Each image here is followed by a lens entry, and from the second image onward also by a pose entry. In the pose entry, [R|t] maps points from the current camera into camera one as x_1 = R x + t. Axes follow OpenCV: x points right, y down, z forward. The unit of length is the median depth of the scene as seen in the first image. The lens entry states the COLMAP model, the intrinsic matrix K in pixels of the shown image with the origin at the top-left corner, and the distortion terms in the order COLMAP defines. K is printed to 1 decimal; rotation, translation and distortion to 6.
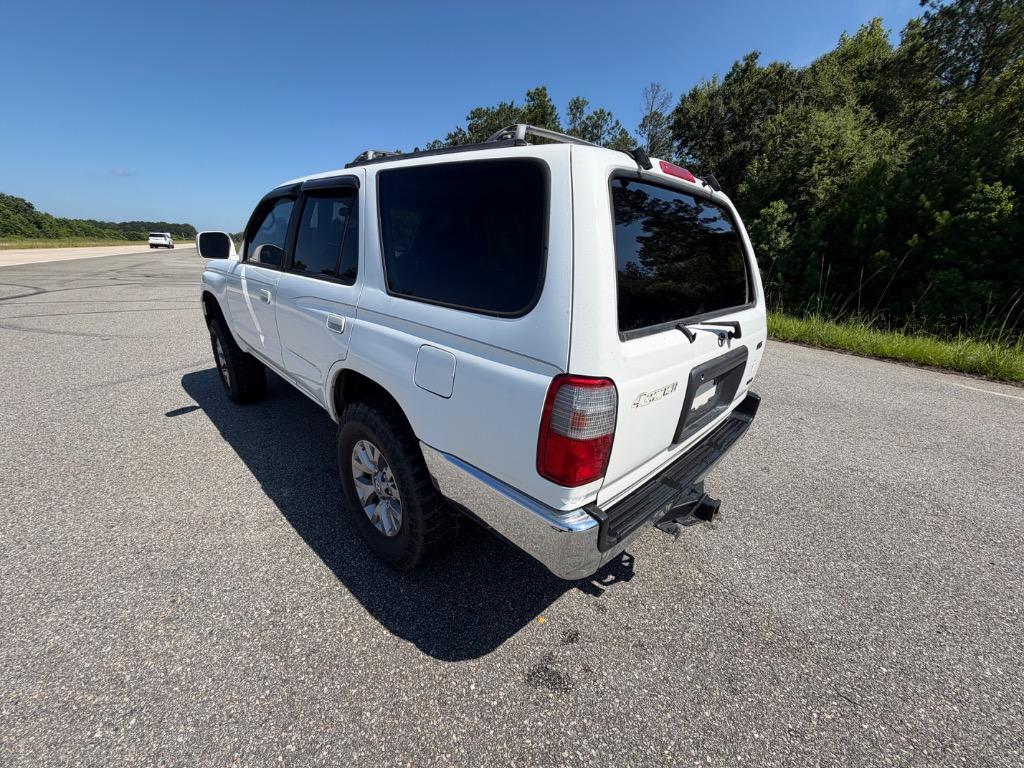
lens RADIAL K [[407.0, 0, 512.0], [0, 407.0, 384.0], [0, 0, 1]] dist [-0.000399, -0.000542]
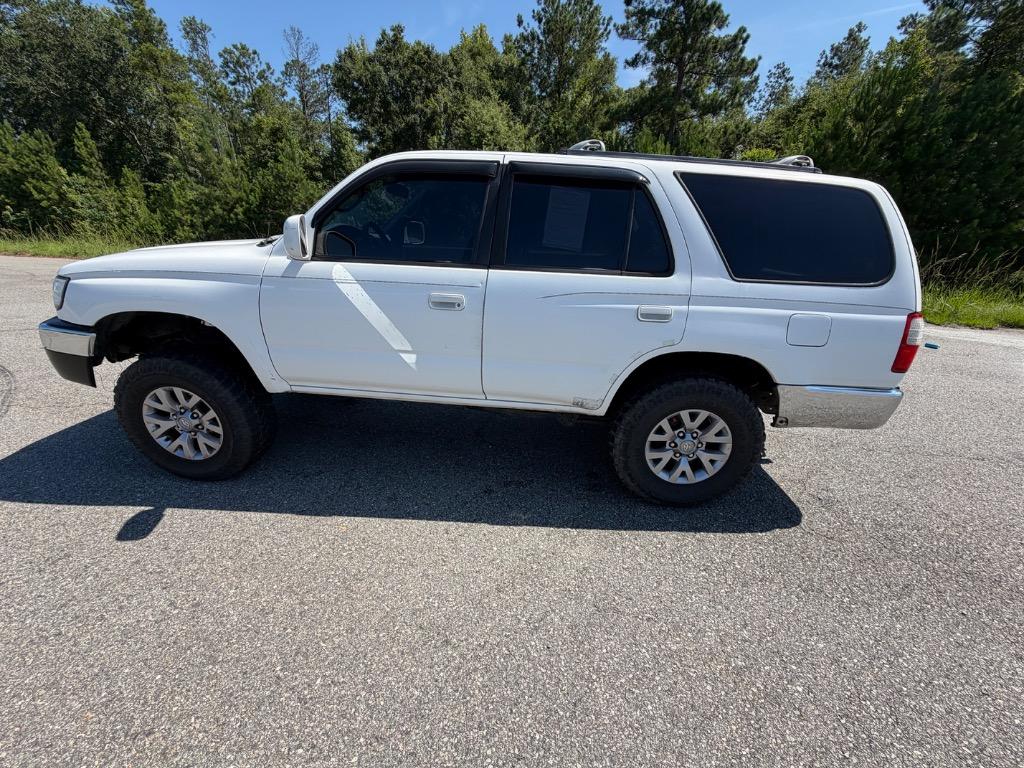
lens RADIAL K [[407.0, 0, 512.0], [0, 407.0, 384.0], [0, 0, 1]] dist [-0.000399, -0.000542]
pose [[0.741927, -0.248839, 0.622594, -0.099231], [0.202932, 0.968366, 0.145210, -0.013989], [-0.639033, 0.018610, 0.768955, 0.029143]]
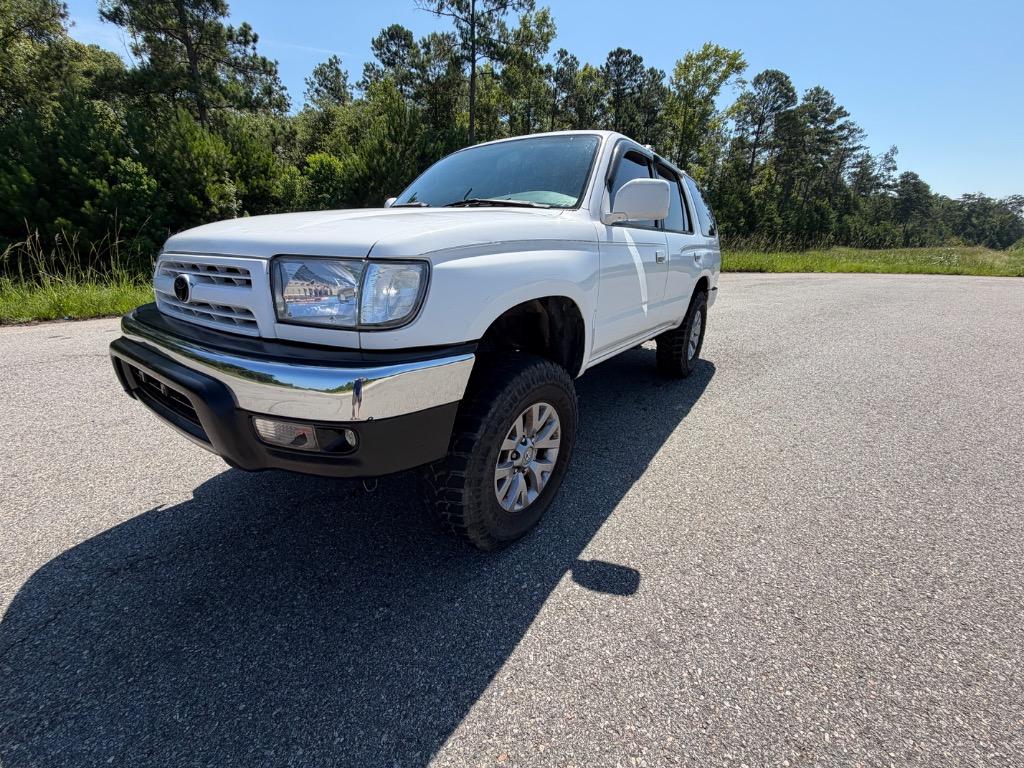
lens RADIAL K [[407.0, 0, 512.0], [0, 407.0, 384.0], [0, 0, 1]] dist [-0.000399, -0.000542]
pose [[-0.153516, -0.360562, 0.920015, -0.153445], [0.297841, 0.870868, 0.390999, -0.043148], [-0.942191, 0.334043, -0.026301, 0.141783]]
